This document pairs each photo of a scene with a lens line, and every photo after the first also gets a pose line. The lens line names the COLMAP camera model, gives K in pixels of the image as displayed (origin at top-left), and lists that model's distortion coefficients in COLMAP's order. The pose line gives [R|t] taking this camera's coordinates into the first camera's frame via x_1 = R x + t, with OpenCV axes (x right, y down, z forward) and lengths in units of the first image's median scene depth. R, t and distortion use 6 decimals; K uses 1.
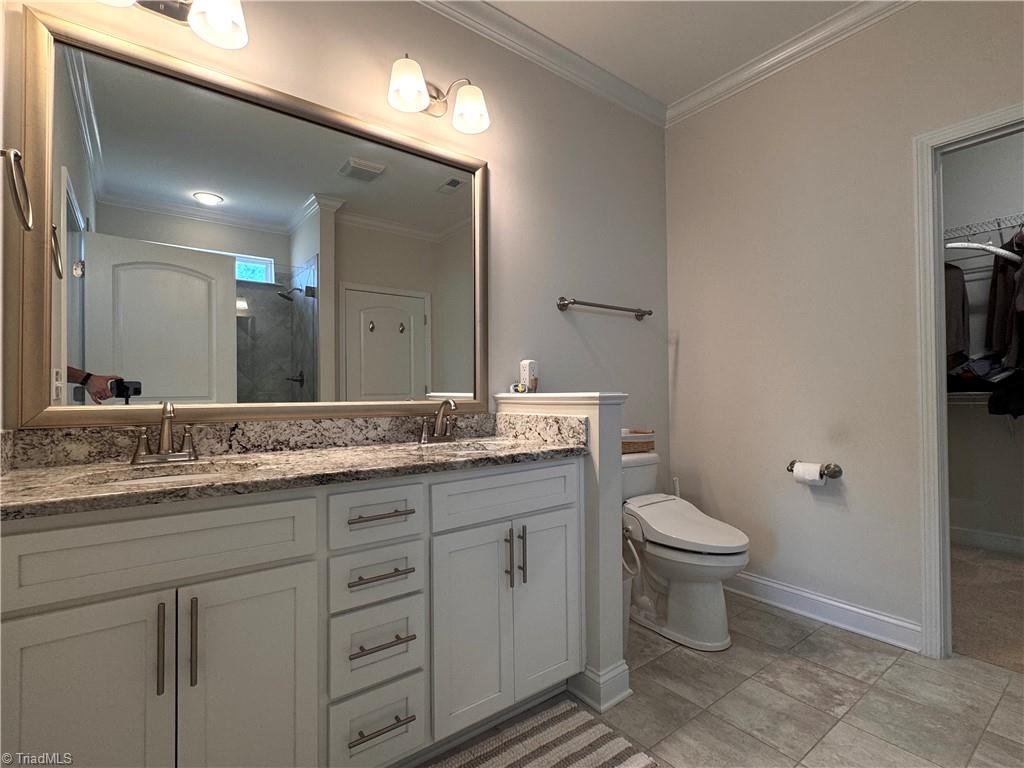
lens RADIAL K [[493.1, 0, 512.7], [0, 493.1, 386.7], [0, 0, 1]] dist [-0.003654, 0.000324]
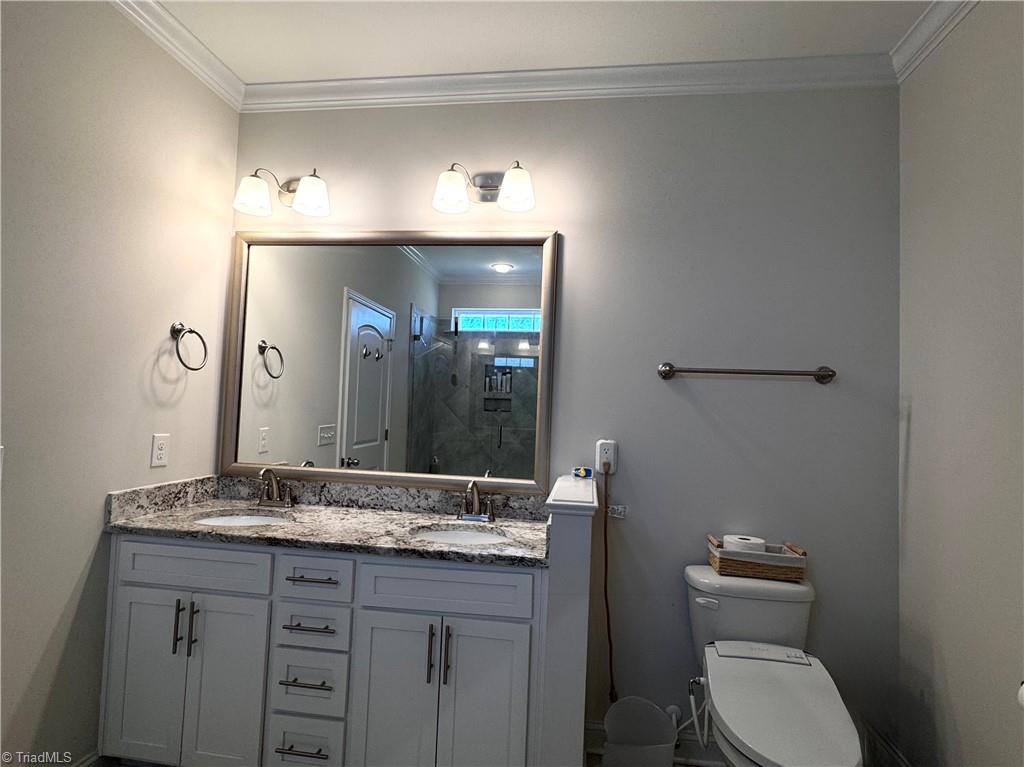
lens RADIAL K [[546.8, 0, 512.1], [0, 546.8, 386.9], [0, 0, 1]] dist [-0.001059, -0.000729]
pose [[0.706329, 0.007556, -0.707844, 0.824522], [-0.035244, 0.999078, -0.024503, -0.163133], [0.707006, 0.042254, 0.705944, 0.272033]]
